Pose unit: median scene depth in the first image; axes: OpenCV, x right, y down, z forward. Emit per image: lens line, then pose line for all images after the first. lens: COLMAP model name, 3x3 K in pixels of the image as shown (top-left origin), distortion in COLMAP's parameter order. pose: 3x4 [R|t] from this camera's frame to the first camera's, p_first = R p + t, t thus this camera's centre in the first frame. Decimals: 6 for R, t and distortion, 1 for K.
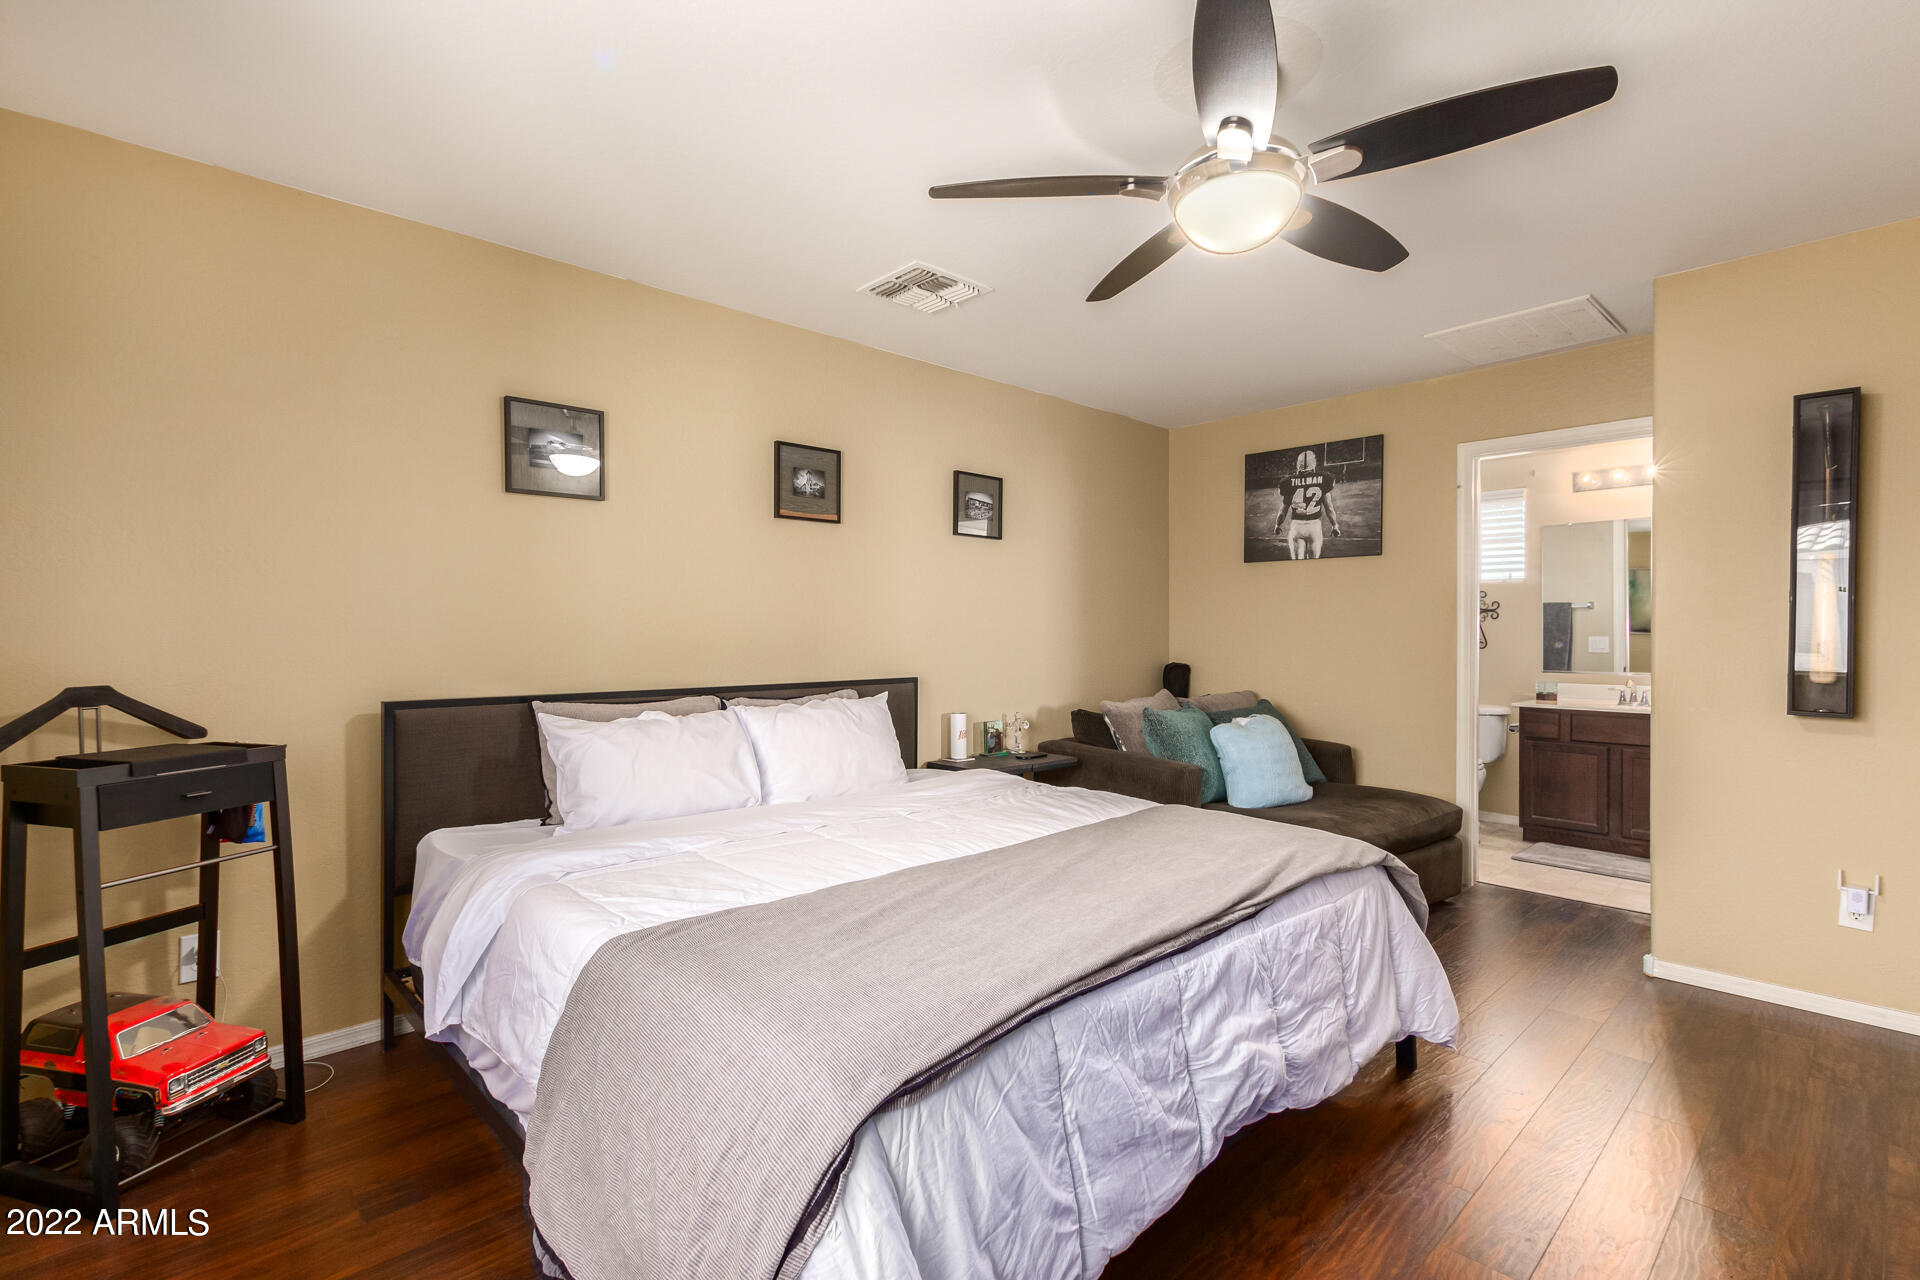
lens RADIAL K [[880.7, 0, 970.4], [0, 880.7, 639.4], [0, 0, 1]] dist [-0.002133, -0.000329]
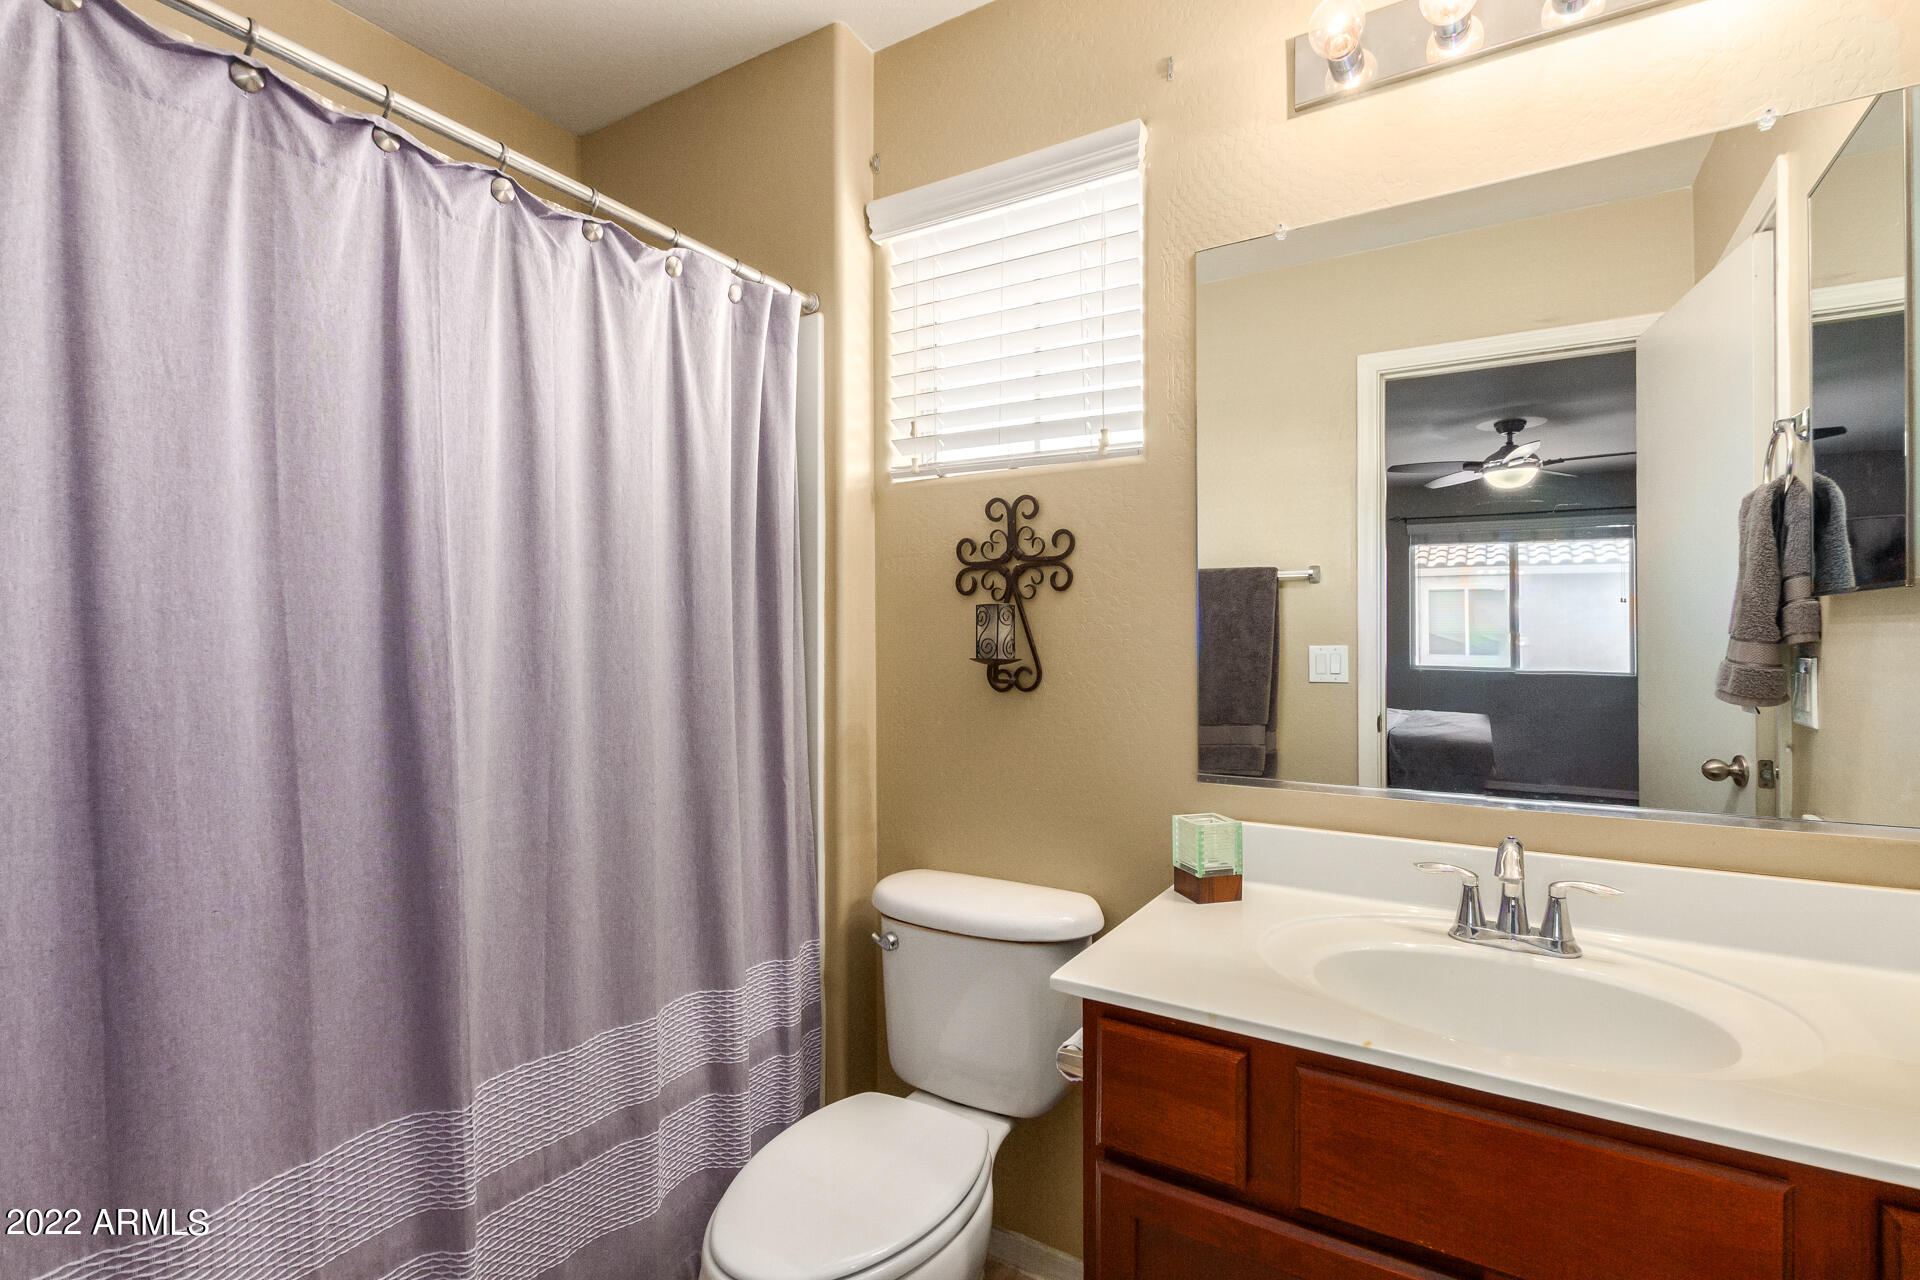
lens RADIAL K [[880.7, 0, 970.4], [0, 880.7, 639.4], [0, 0, 1]] dist [-0.002133, -0.000329]
pose [[0.961770, -0.003606, 0.273833, 0.620817], [0.006406, 0.999936, -0.009334, -0.004727], [-0.273782, 0.010731, 0.961732, 0.923626]]
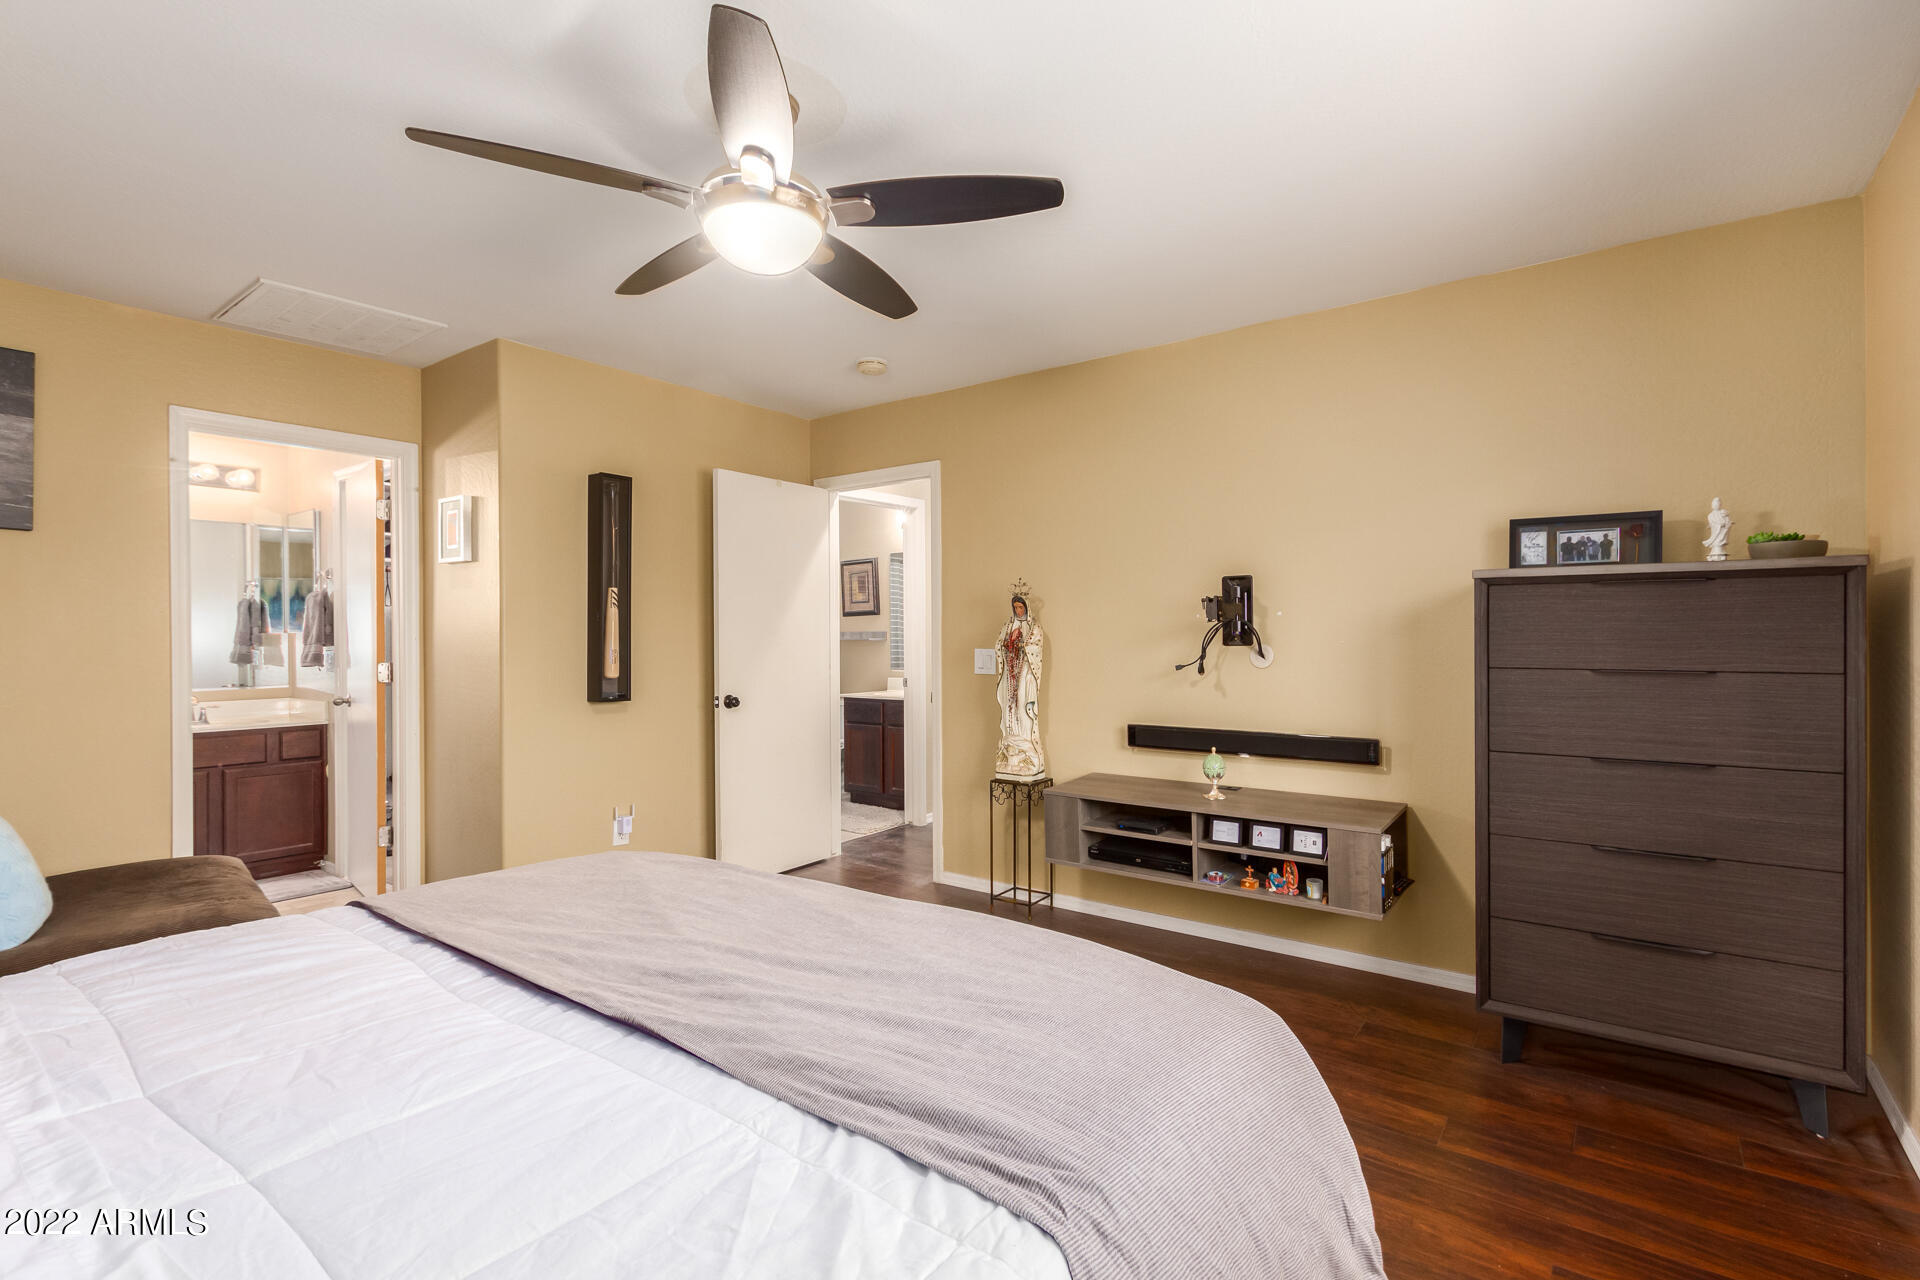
lens RADIAL K [[880.7, 0, 970.4], [0, 880.7, 639.4], [0, 0, 1]] dist [-0.002133, -0.000329]
pose [[-0.162794, -0.000978, 0.986660, -0.321396], [0.006453, 0.999977, 0.002056, -0.007519], [-0.986639, 0.006702, -0.162784, 0.394816]]
